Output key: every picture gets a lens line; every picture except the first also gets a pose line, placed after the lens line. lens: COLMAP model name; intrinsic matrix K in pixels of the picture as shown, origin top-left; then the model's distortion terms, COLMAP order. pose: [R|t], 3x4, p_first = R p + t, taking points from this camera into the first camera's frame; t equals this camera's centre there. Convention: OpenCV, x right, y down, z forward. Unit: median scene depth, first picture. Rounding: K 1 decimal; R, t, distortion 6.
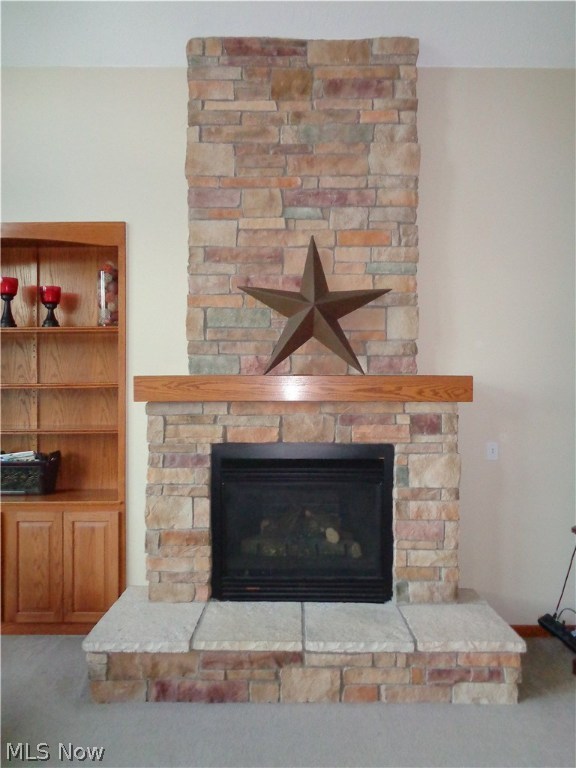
lens RADIAL K [[574.8, 0, 287.7], [0, 574.8, 389.5], [0, 0, 1]] dist [0.003807, 0.001049]
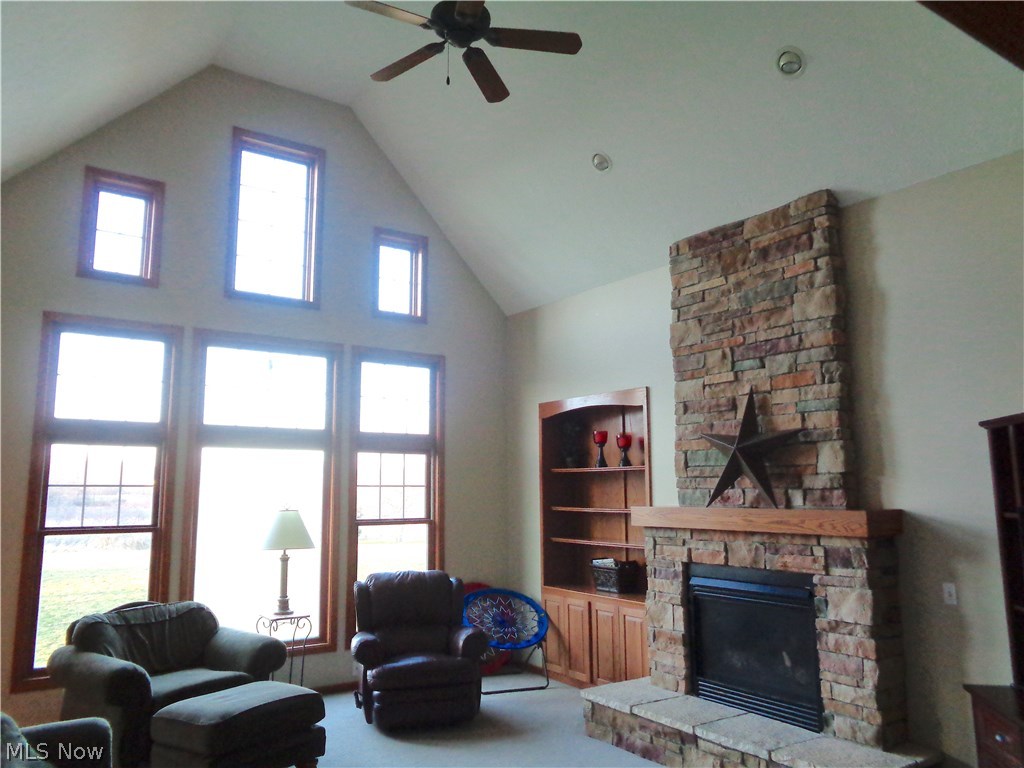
lens RADIAL K [[766.4, 0, 512.0], [0, 766.4, 384.0], [0, 0, 1]] dist [0.003807, 0.001049]
pose [[0.574482, -0.117373, -0.810058, 1.006686], [0.009122, 0.990522, -0.137053, -0.061496], [0.818466, 0.071345, 0.570108, -0.268219]]
